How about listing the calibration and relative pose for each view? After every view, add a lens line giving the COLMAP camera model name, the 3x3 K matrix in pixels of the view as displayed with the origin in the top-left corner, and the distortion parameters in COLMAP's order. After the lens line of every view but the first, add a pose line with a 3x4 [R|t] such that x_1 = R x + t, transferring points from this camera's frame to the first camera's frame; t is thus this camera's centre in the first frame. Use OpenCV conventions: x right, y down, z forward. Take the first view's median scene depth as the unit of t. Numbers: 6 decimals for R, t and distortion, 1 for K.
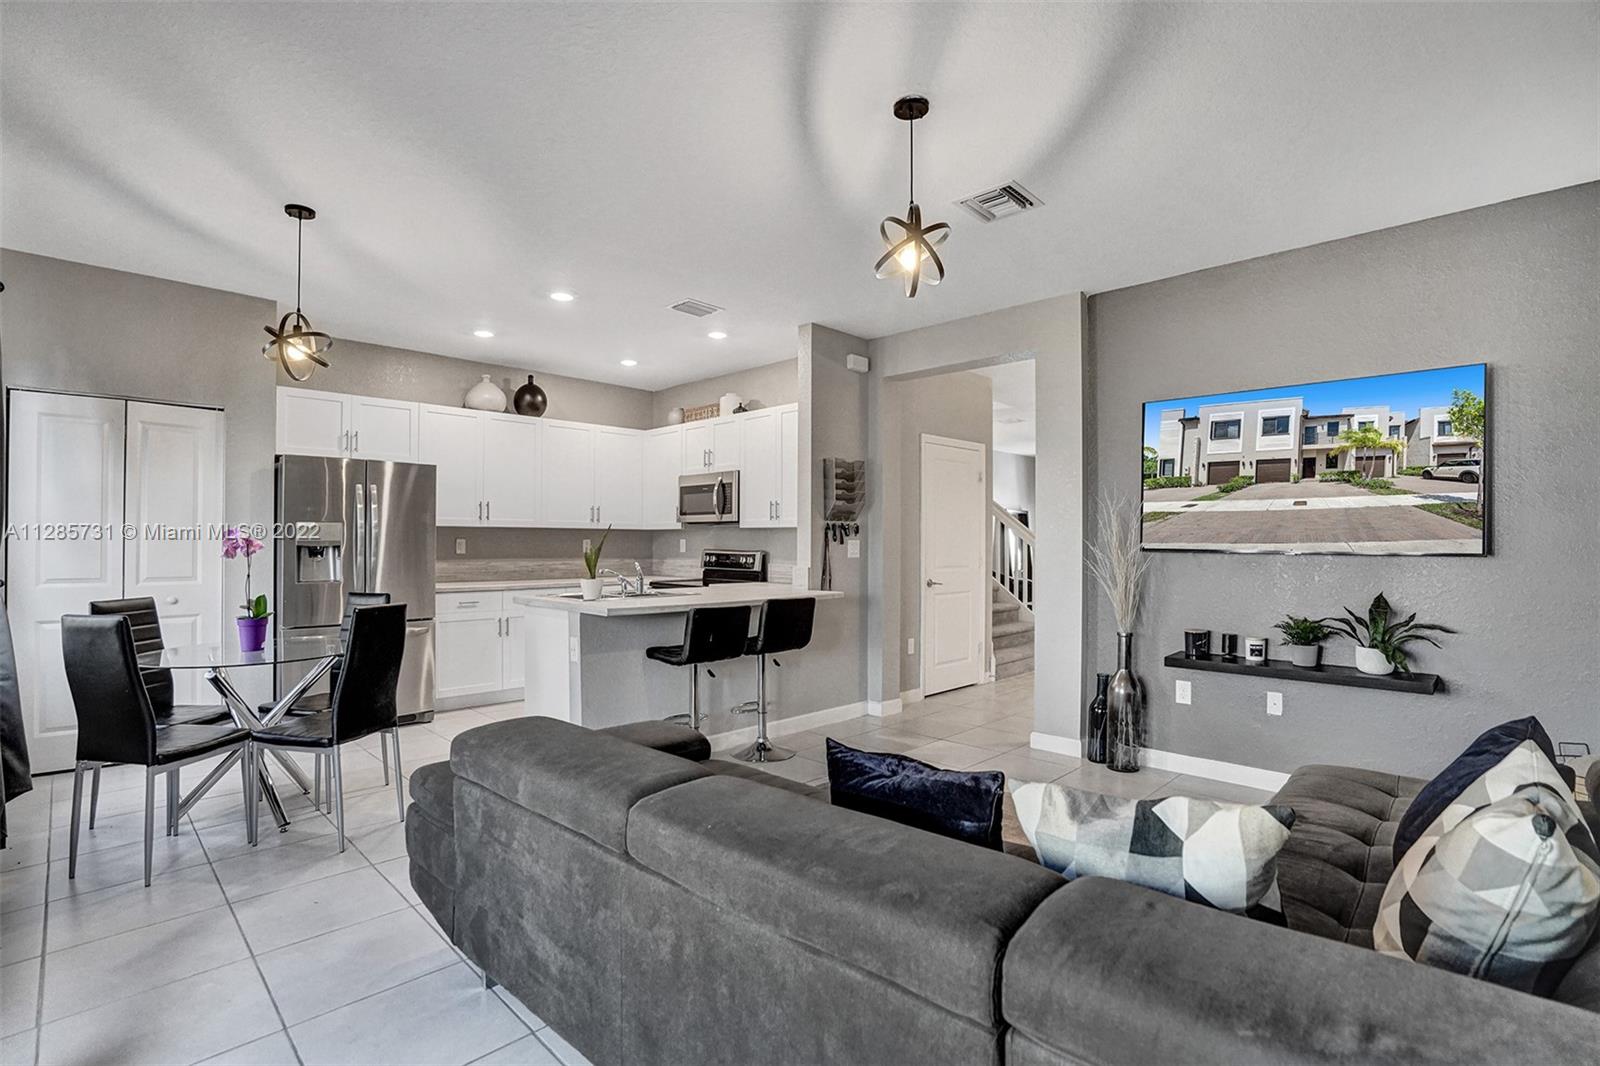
lens RADIAL K [[765.0, 0, 804.7], [0, 765.0, 542.0], [0, 0, 1]] dist [-0.054090, 0.019899]
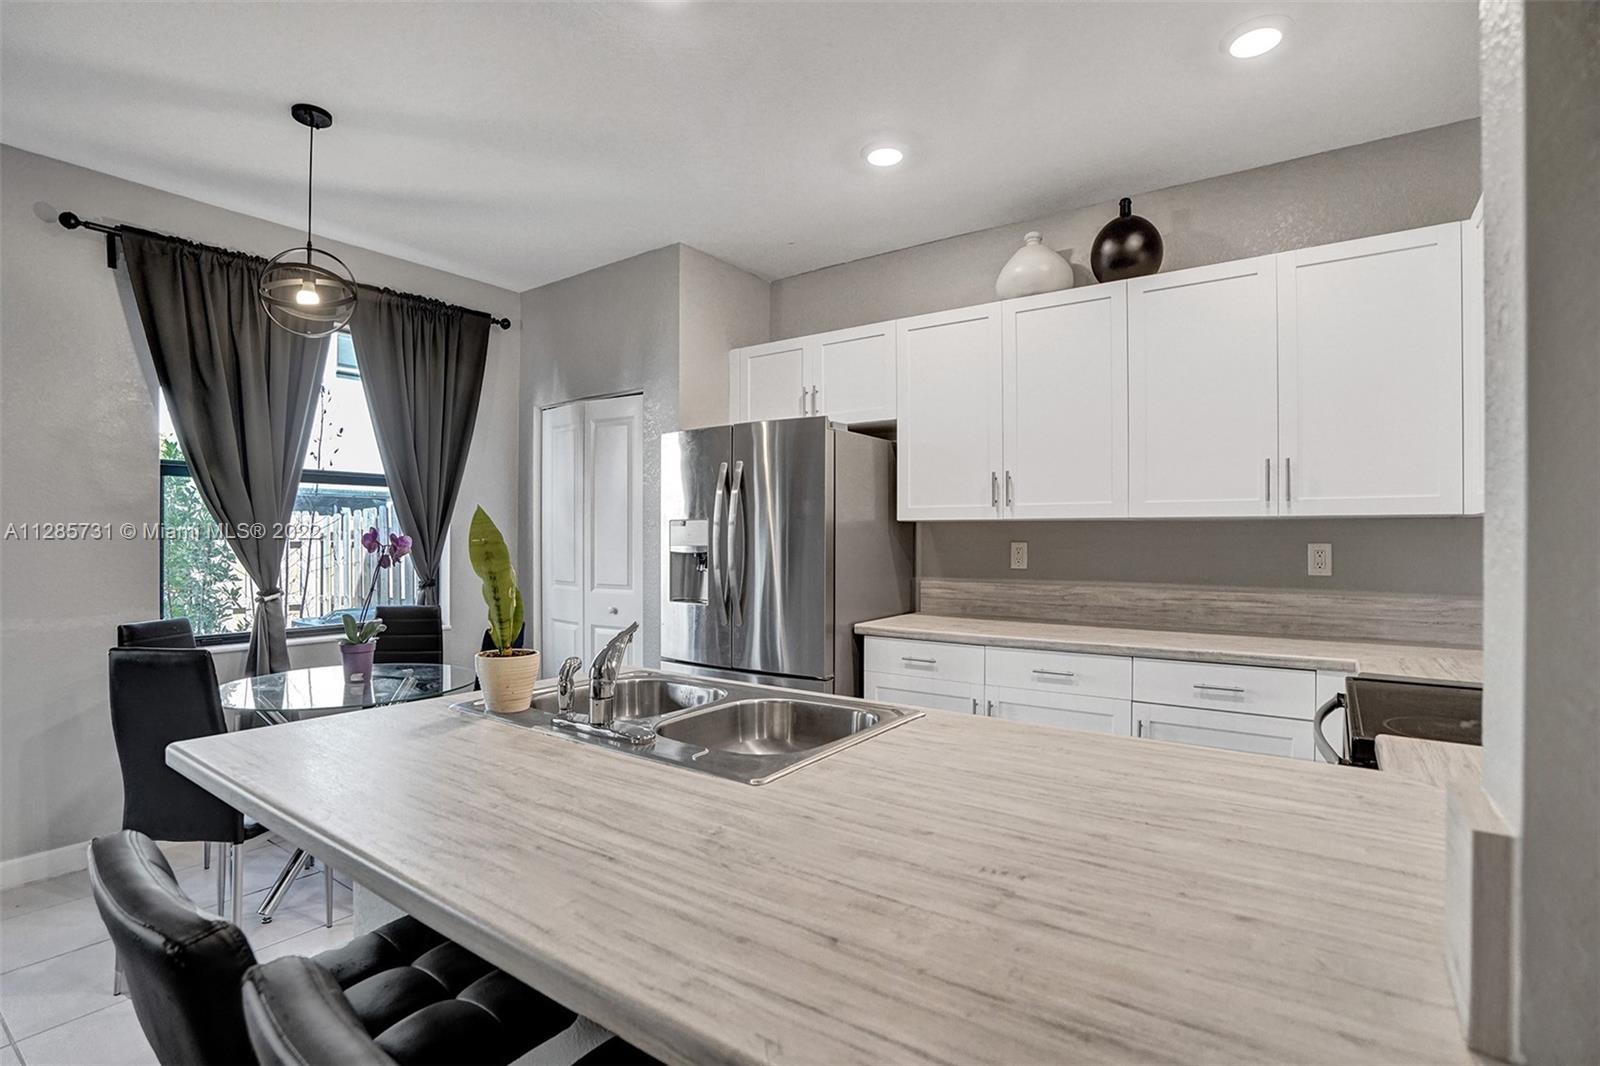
lens RADIAL K [[765.0, 0, 790.1], [0, 765.0, 543.3], [0, 0, 1]] dist [-0.054090, 0.019899]
pose [[0.149684, 0.002568, -0.988731, 0.087459], [0.000876, 0.999996, 0.002730, -0.005930], [0.988734, -0.001275, 0.149681, 0.871203]]
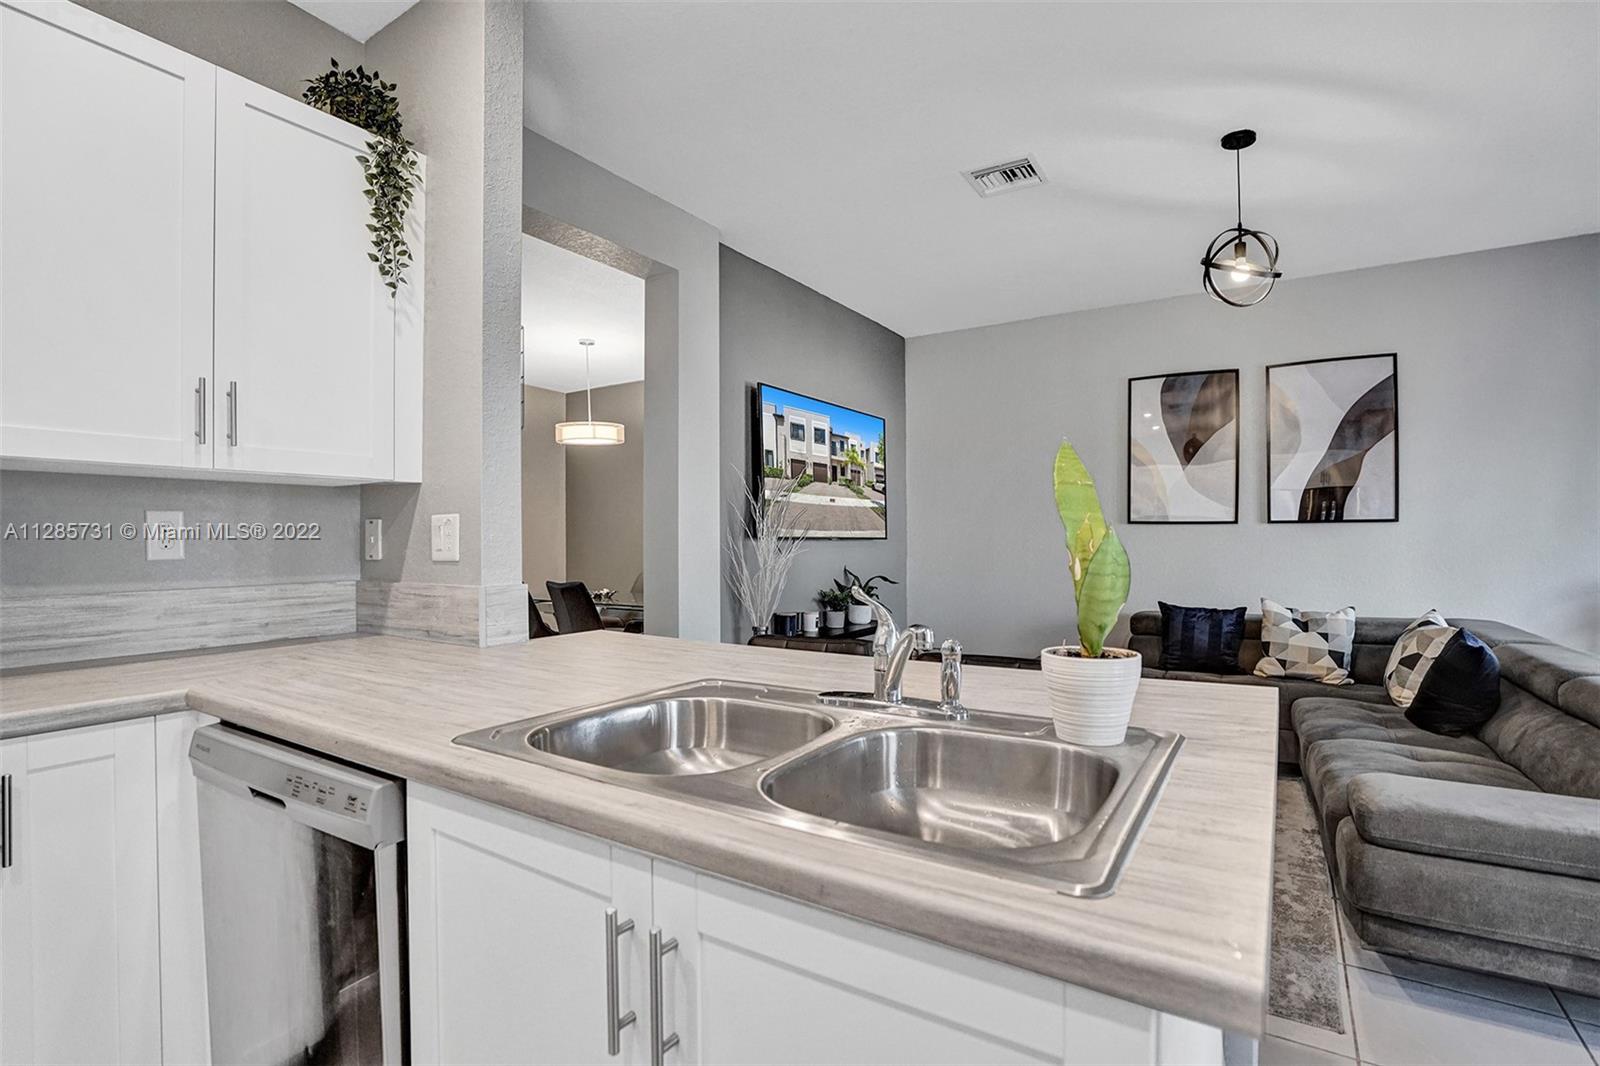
lens RADIAL K [[765.0, 0, 804.6], [0, 765.0, 542.6], [0, 0, 1]] dist [-0.054090, 0.019899]
pose [[-0.207546, -0.002384, 0.978222, -0.400206], [0.003268, 0.999990, 0.003130, 0.009555], [-0.978220, 0.003846, -0.207536, 0.913514]]
